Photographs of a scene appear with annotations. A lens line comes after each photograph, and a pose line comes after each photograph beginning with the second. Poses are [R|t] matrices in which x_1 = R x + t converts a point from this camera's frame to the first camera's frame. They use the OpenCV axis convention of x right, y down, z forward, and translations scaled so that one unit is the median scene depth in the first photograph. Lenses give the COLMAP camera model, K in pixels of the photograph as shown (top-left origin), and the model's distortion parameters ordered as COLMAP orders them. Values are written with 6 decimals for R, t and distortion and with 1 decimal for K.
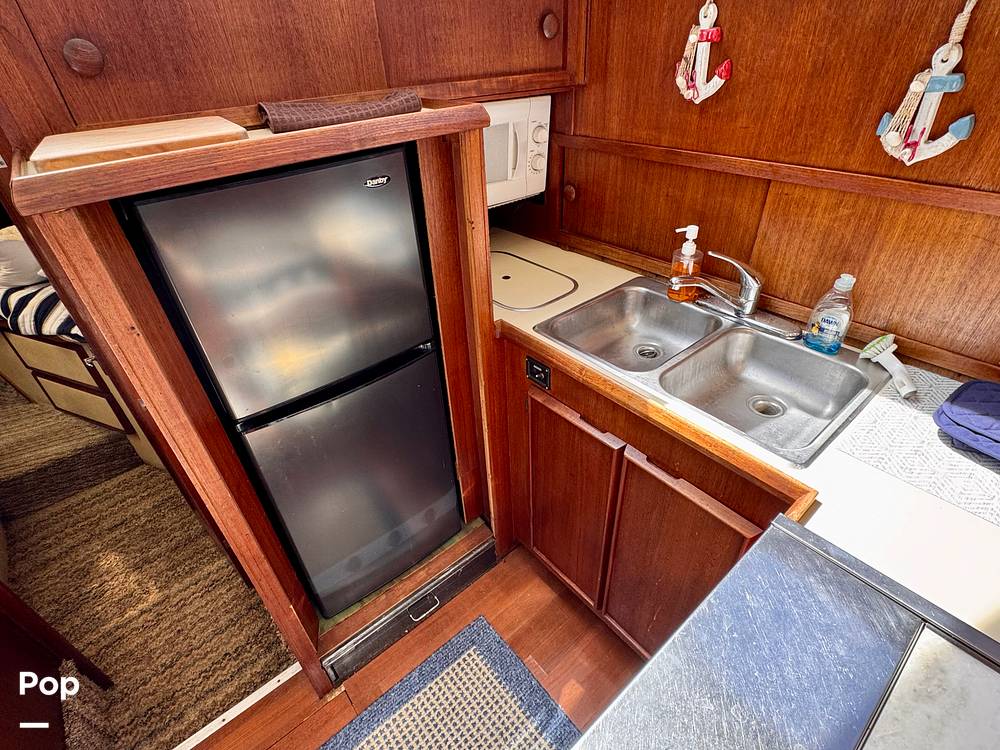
lens RADIAL K [[494.2, 0, 497.4], [0, 494.2, 375.7], [0, 0, 1]] dist [-0.006546, 0.001690]
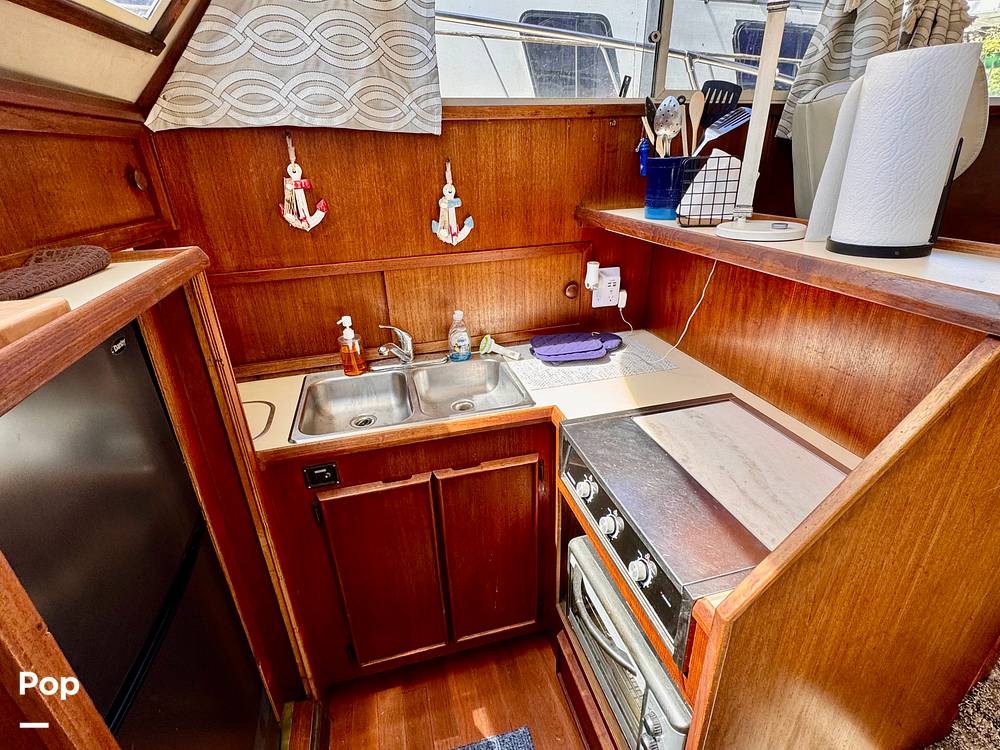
lens RADIAL K [[494.2, 0, 500.1], [0, 494.2, 375.1], [0, 0, 1]] dist [-0.006546, 0.001690]
pose [[0.414815, -0.340532, 0.843781, -0.647477], [0.535421, 0.841137, 0.076244, -0.071422], [-0.735699, 0.420151, 0.531244, 0.113636]]
